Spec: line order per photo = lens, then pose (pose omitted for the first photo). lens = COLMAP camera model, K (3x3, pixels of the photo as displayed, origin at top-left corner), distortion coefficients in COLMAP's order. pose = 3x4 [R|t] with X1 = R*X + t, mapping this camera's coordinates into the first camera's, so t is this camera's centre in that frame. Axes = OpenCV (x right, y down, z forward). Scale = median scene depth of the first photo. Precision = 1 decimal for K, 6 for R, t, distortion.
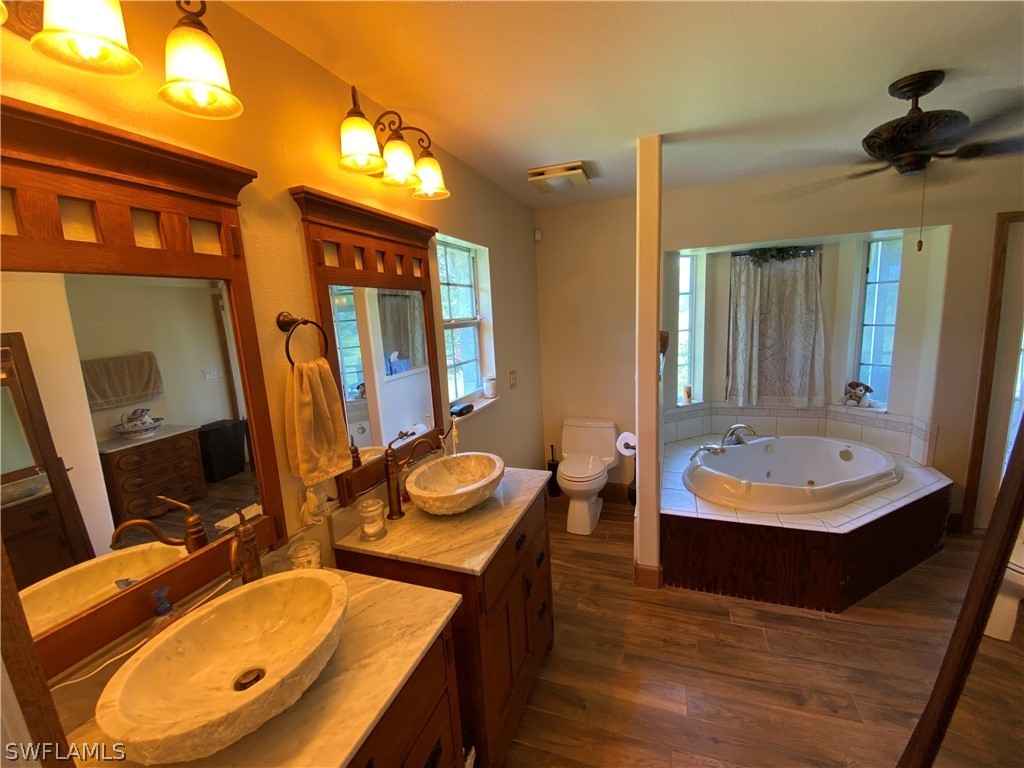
lens RADIAL K [[421.4, 0, 512.0], [0, 421.4, 384.0], [0, 0, 1]] dist [0.012600, -0.017080]
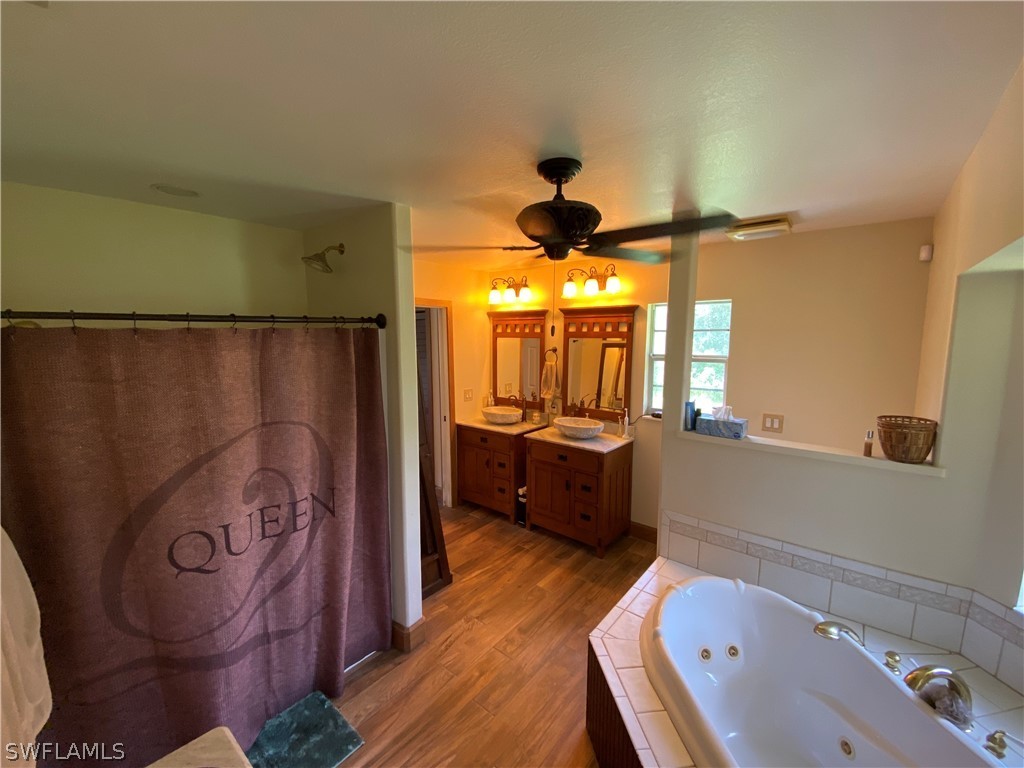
lens RADIAL K [[421.4, 0, 512.0], [0, 421.4, 384.0], [0, 0, 1]] dist [0.012600, -0.017080]
pose [[-0.322843, 0.154464, -0.933763, 2.076335], [-0.143705, 0.967154, 0.209672, -0.407195], [0.935479, 0.201878, -0.290041, 1.306954]]
